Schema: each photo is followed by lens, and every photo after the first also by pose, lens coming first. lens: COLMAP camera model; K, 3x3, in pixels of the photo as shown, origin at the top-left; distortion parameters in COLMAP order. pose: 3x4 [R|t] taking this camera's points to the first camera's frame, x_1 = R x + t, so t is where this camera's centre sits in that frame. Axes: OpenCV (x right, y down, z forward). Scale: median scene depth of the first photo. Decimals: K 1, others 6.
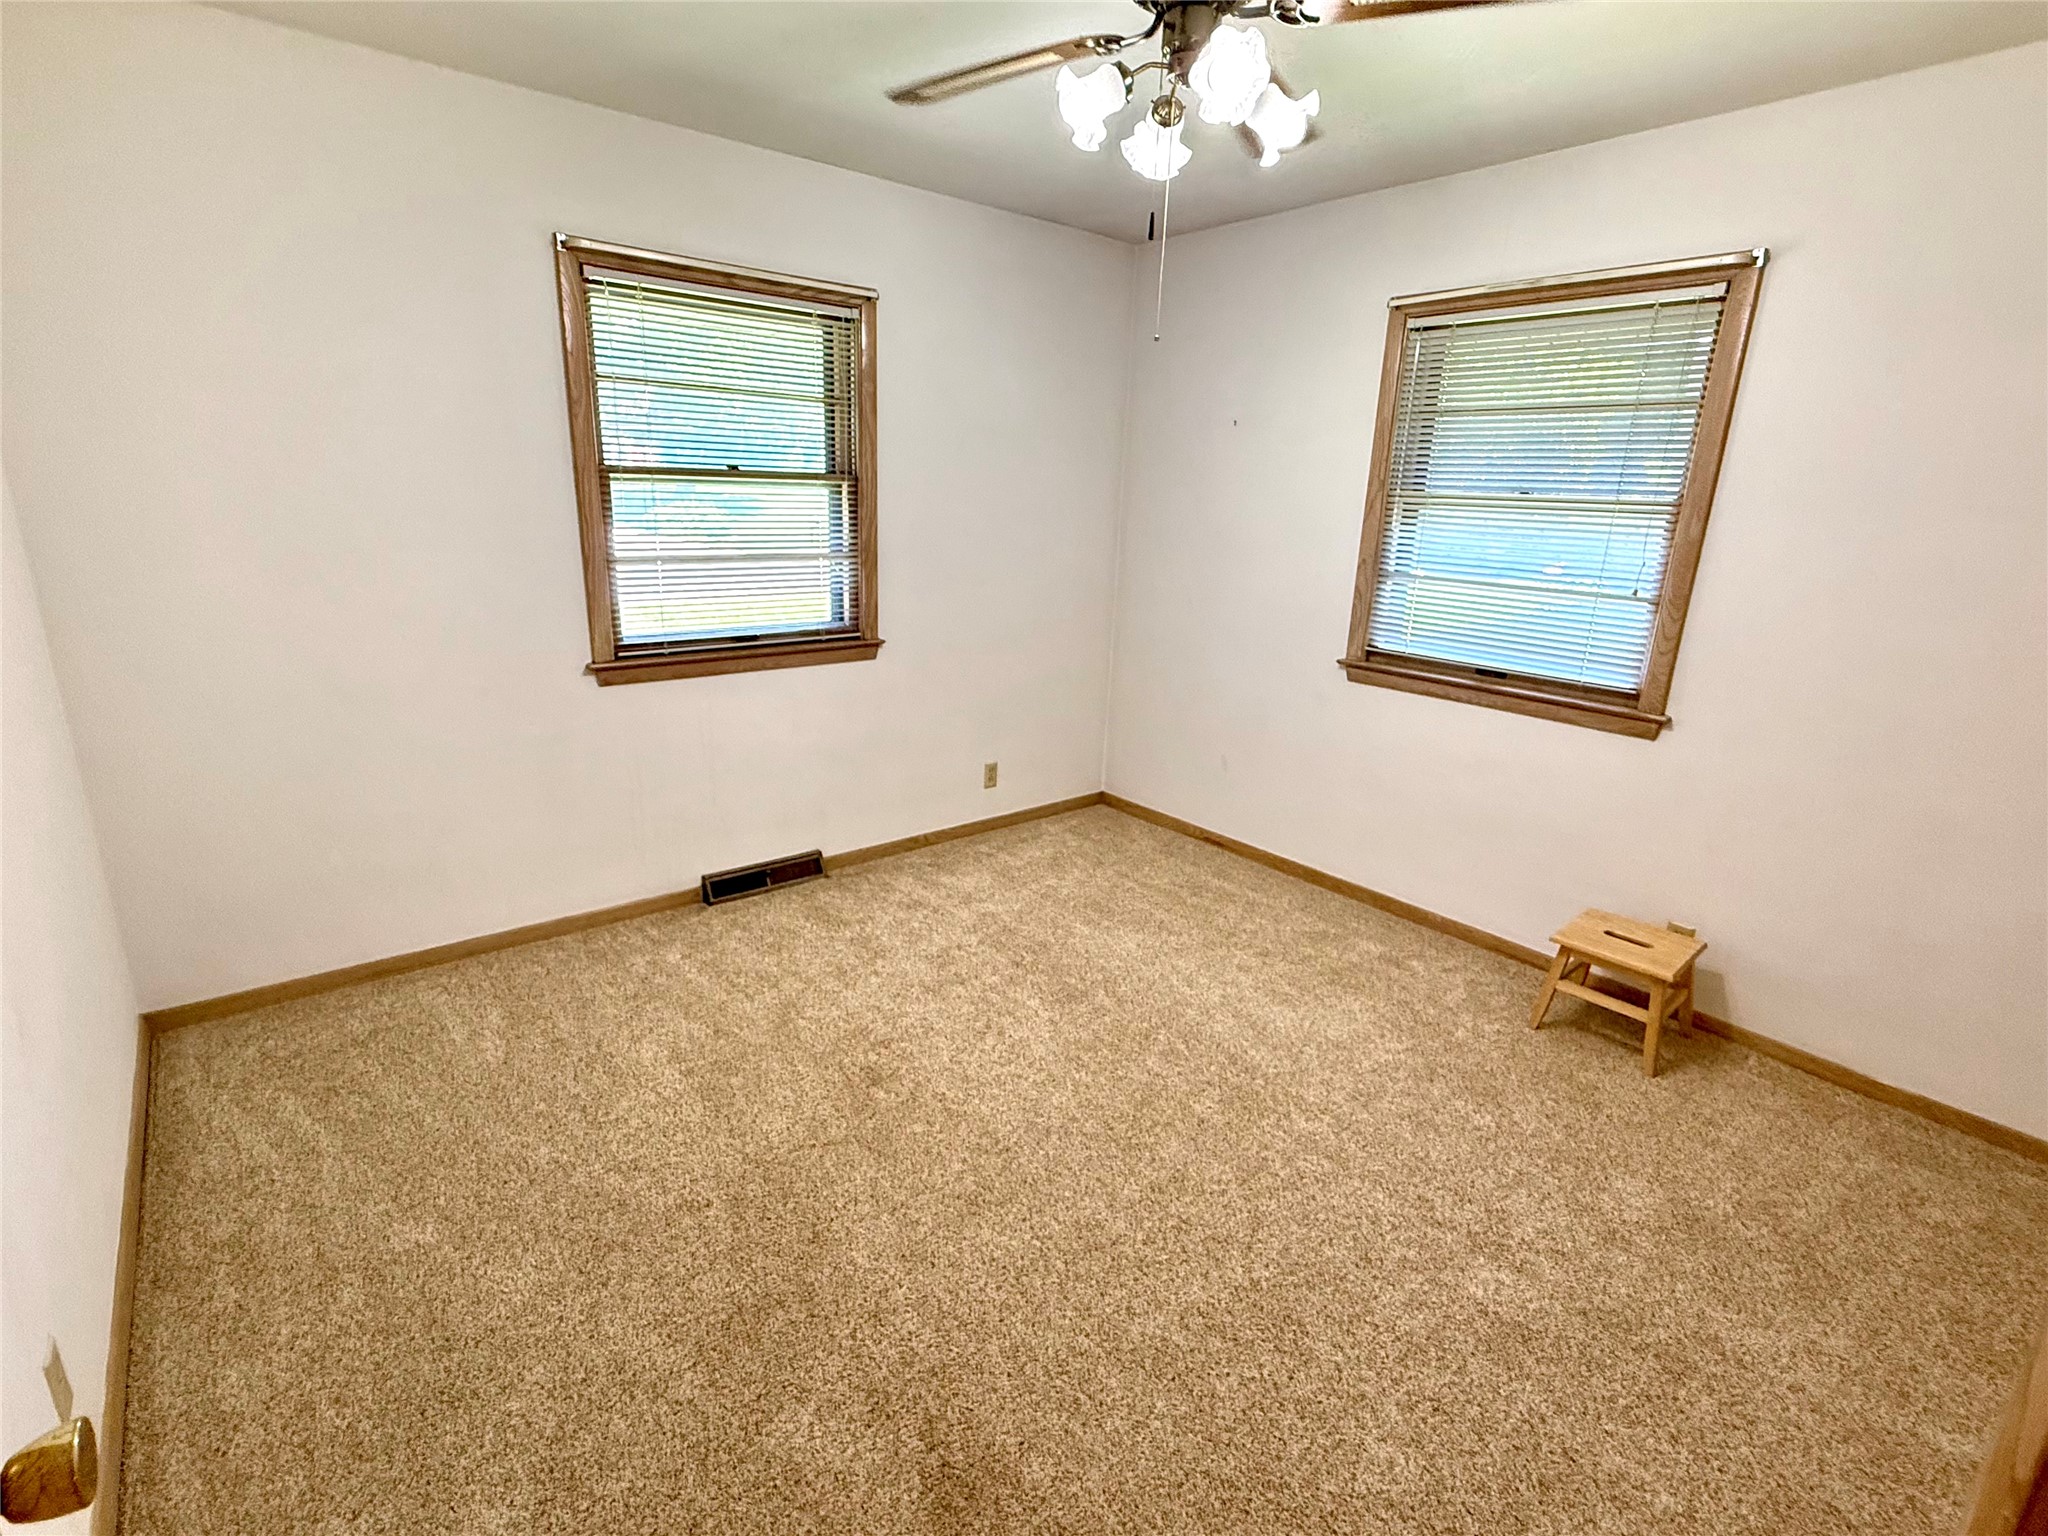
lens RADIAL K [[965.9, 0, 1025.1], [0, 965.9, 772.5], [0, 0, 1]] dist [0.011766, 0.000256]
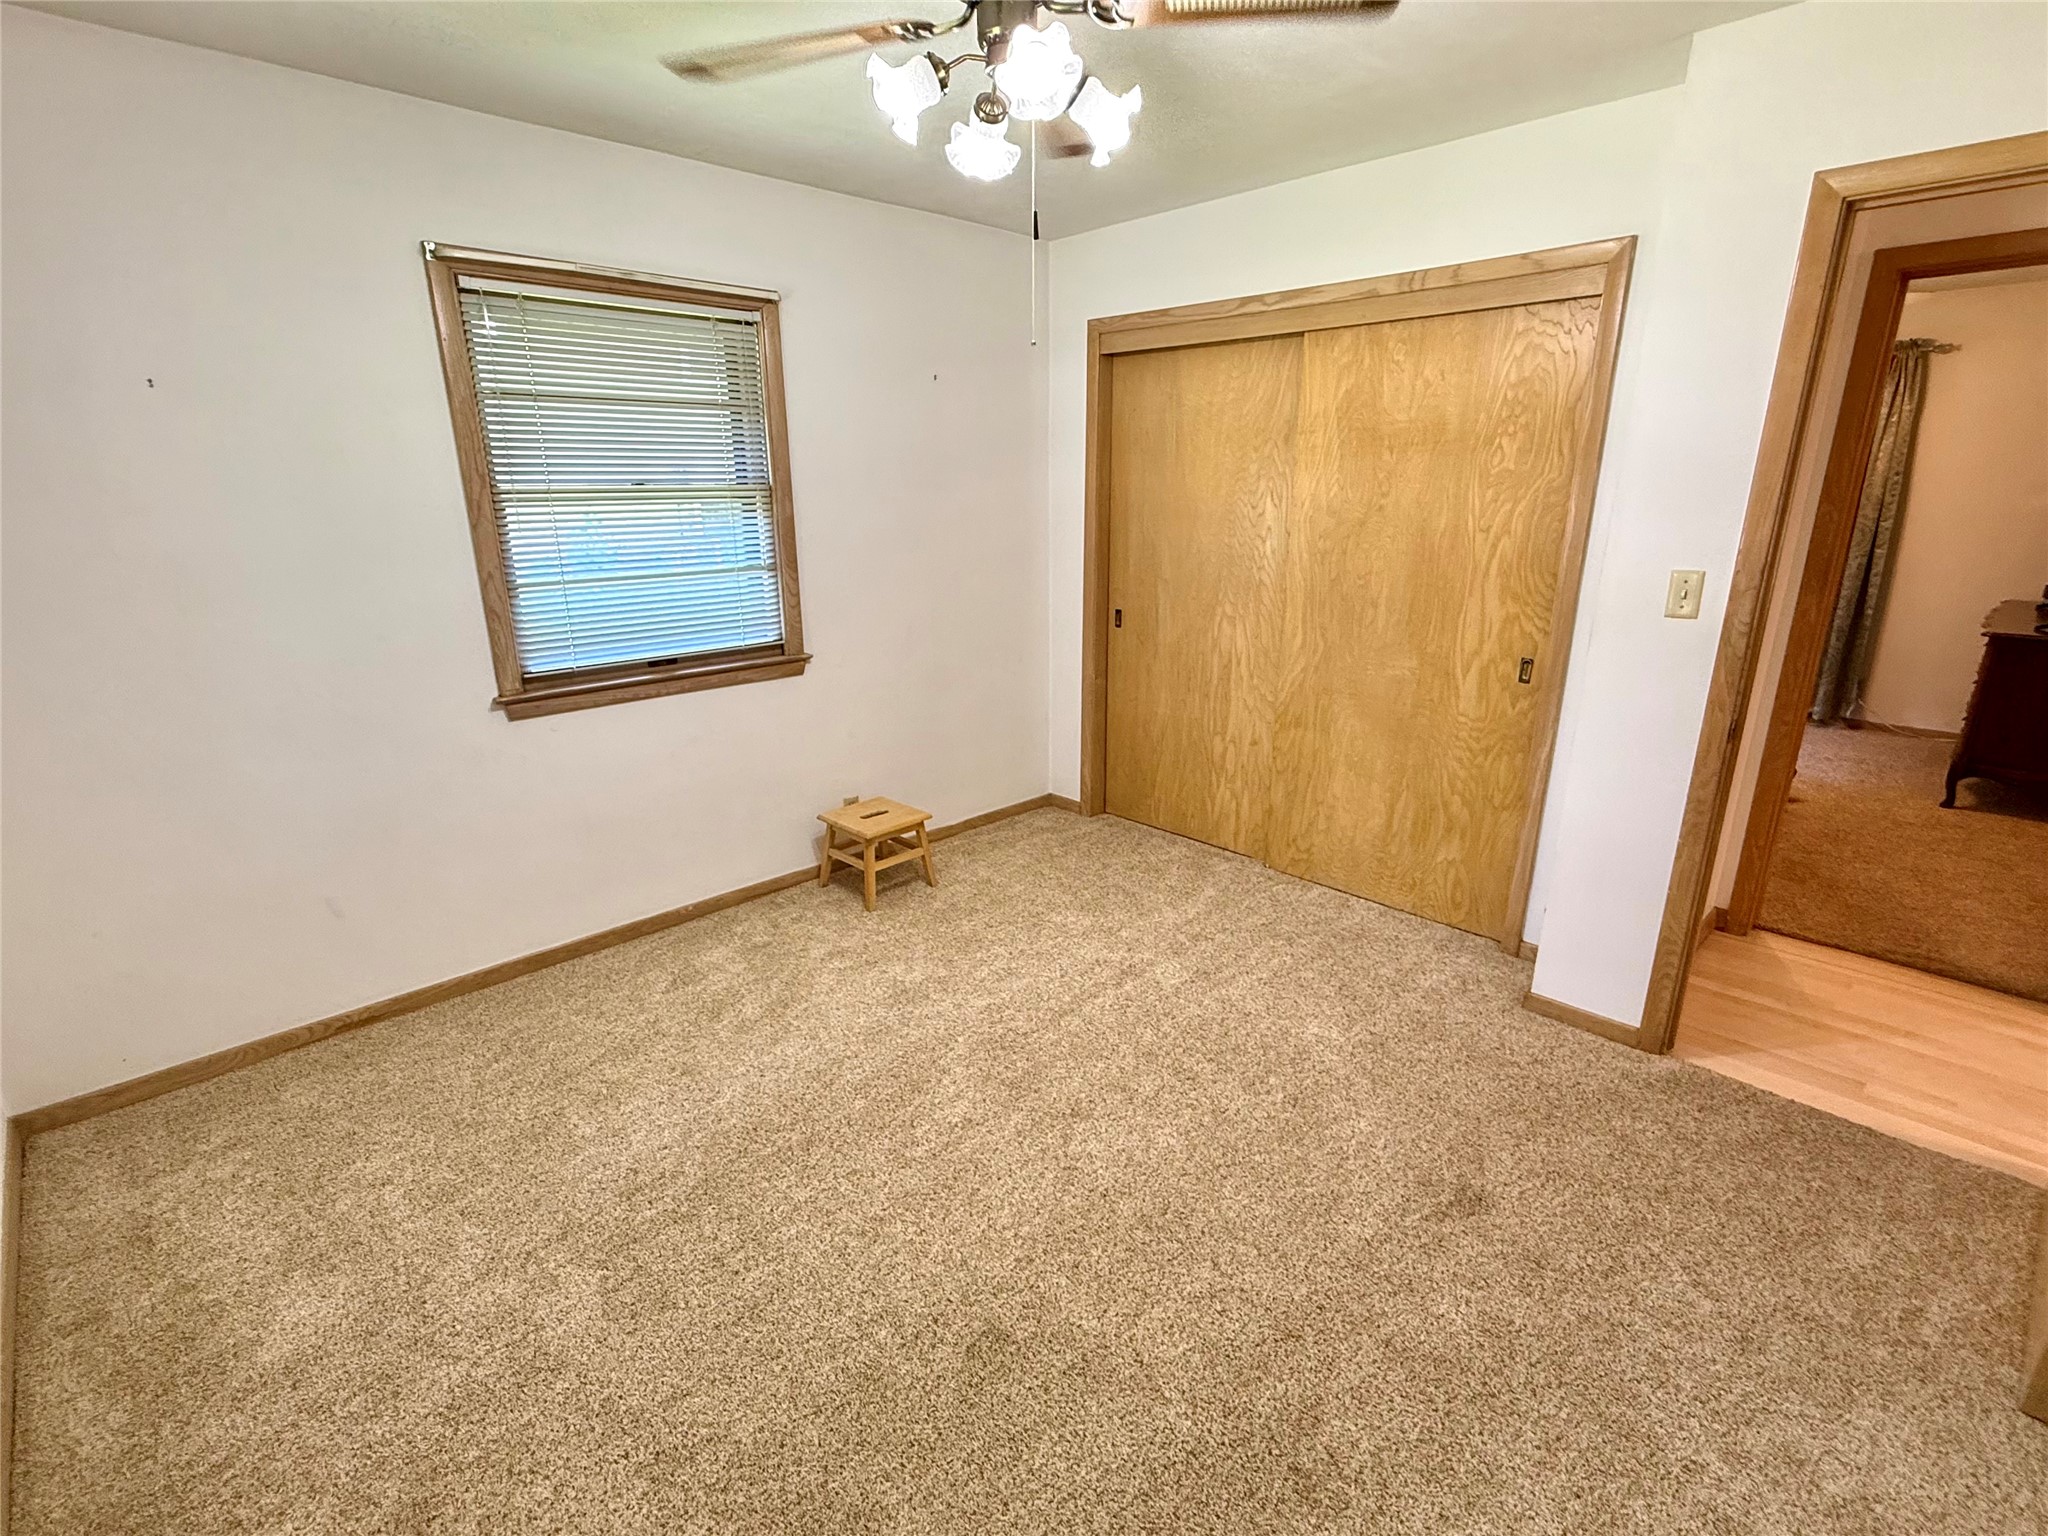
lens RADIAL K [[965.9, 0, 1034.3], [0, 965.9, 758.1], [0, 0, 1]] dist [0.011766, 0.000256]
pose [[-0.074008, -0.316709, 0.945631, -0.536019], [0.288764, 0.900804, 0.324295, -0.226937], [-0.954535, 0.297065, 0.024788, 0.628006]]
